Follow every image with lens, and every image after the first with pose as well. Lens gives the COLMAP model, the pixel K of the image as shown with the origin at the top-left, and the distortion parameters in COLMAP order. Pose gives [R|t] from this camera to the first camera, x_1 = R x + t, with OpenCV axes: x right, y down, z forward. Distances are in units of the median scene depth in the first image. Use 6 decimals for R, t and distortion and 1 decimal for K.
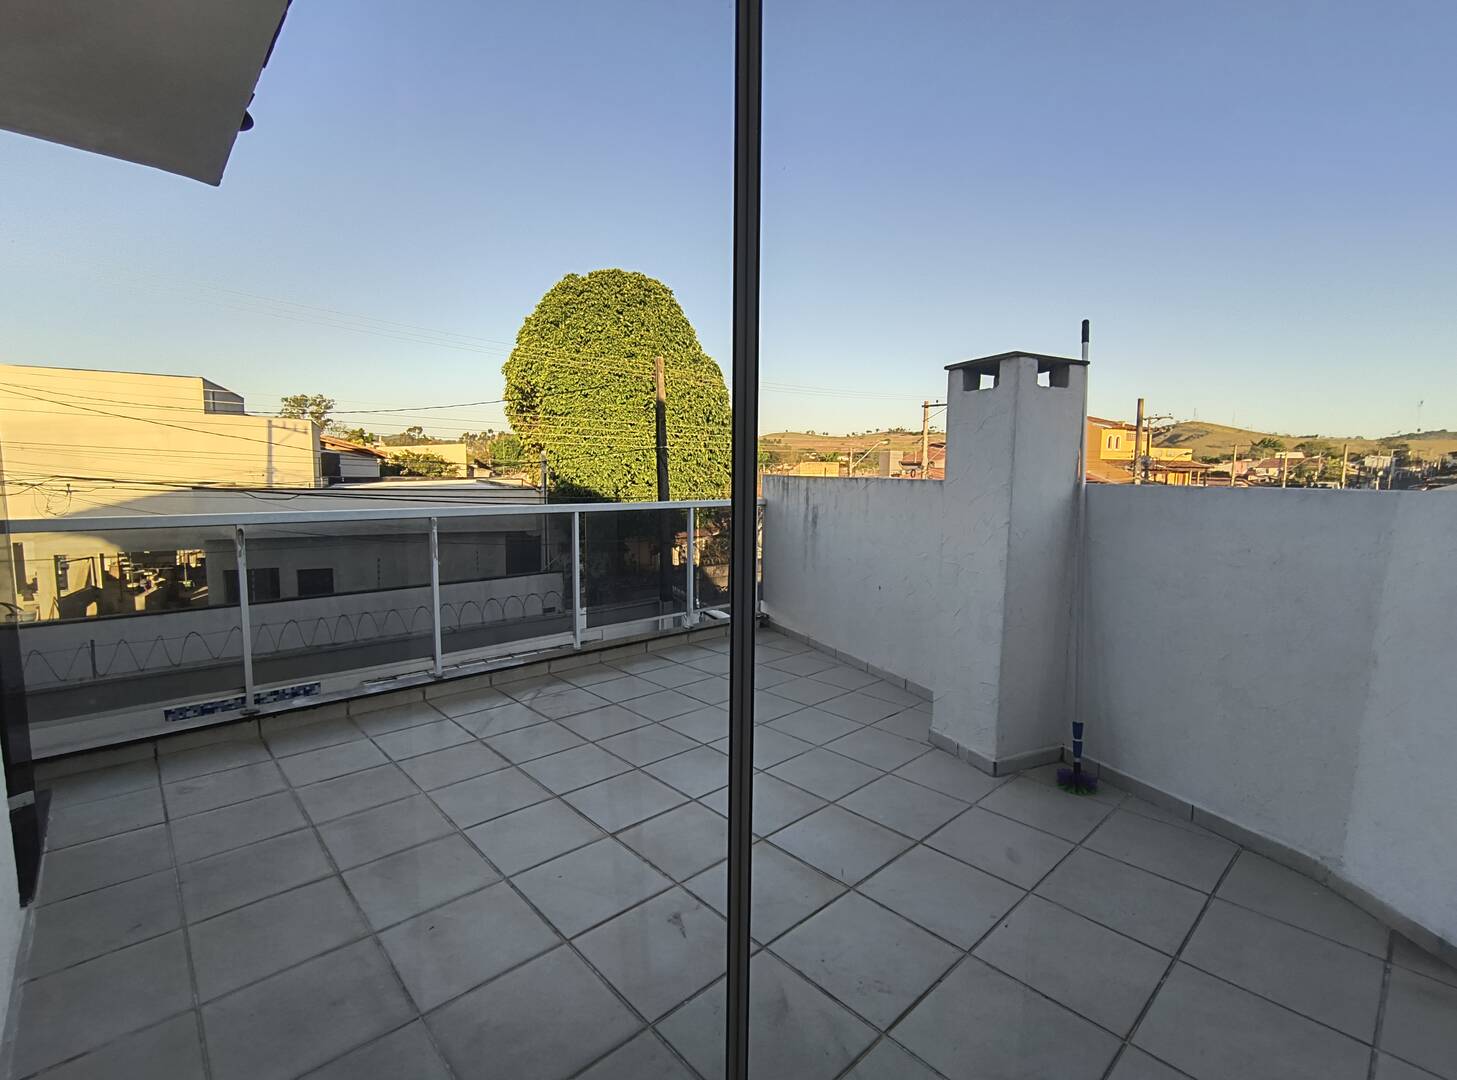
lens RADIAL K [[658.7, 0, 728.5], [0, 658.7, 540.0], [0, 0, 1]] dist [-0.008653, 0.000228]
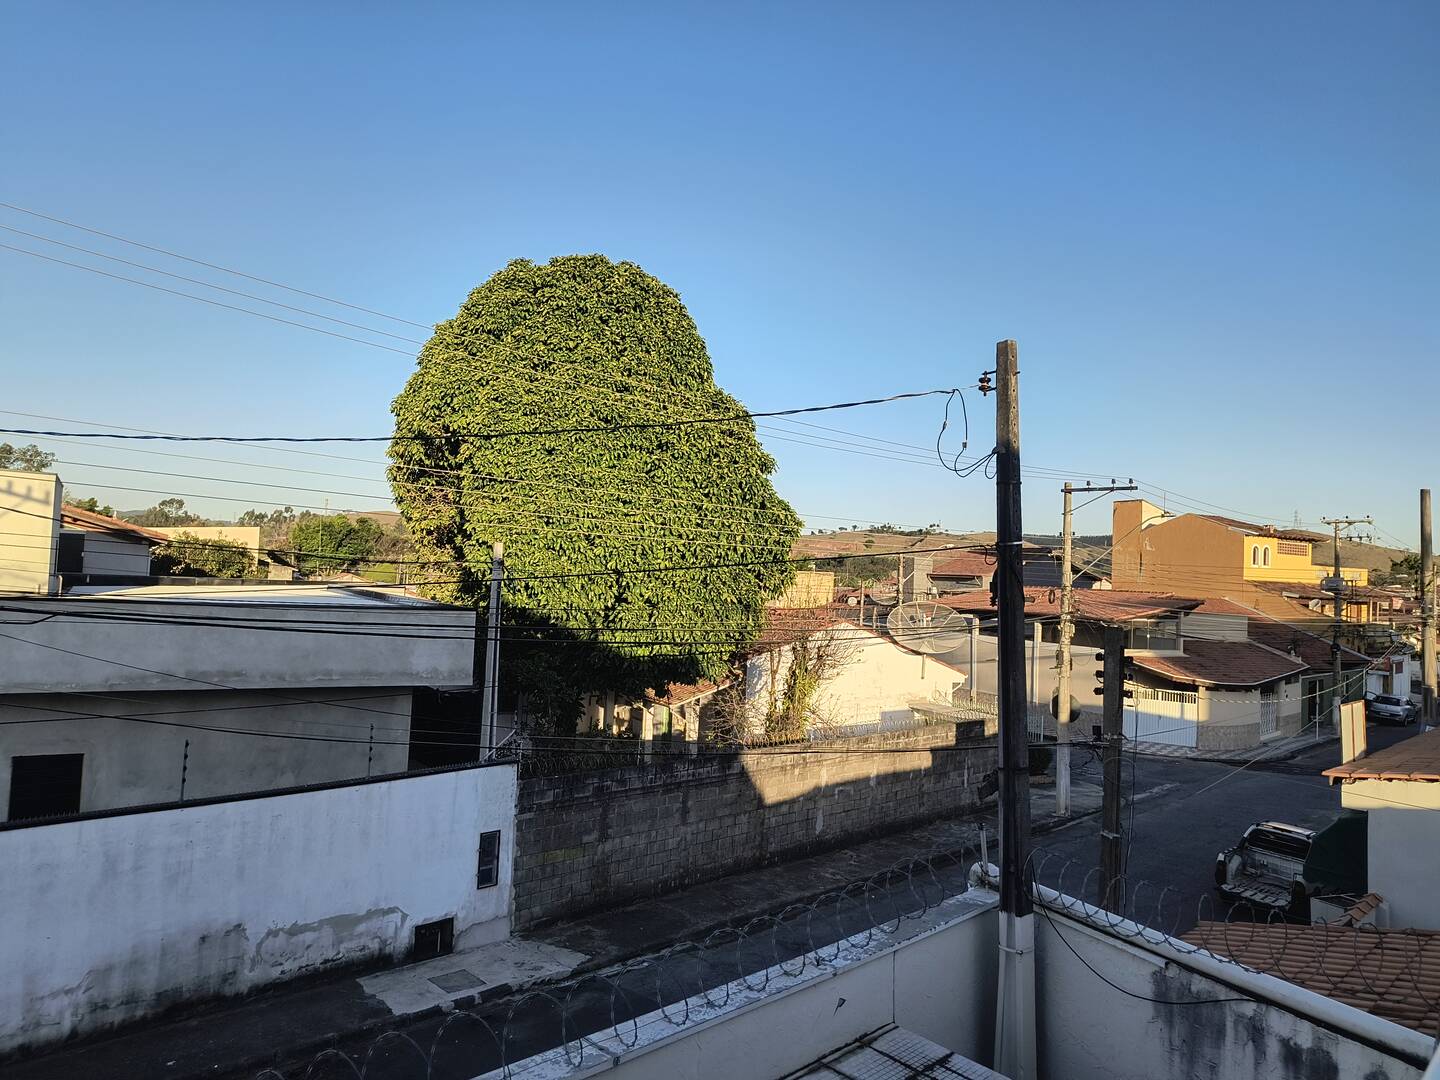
lens RADIAL K [[979.9, 0, 707.8], [0, 979.9, 528.8], [0, 0, 1]] dist [0.043858, -0.039786]
pose [[0.998109, 0.032931, 0.051908, -0.105979], [-0.024412, 0.987304, -0.156954, -0.014526], [-0.056417, 0.155390, 0.986241, 0.121353]]
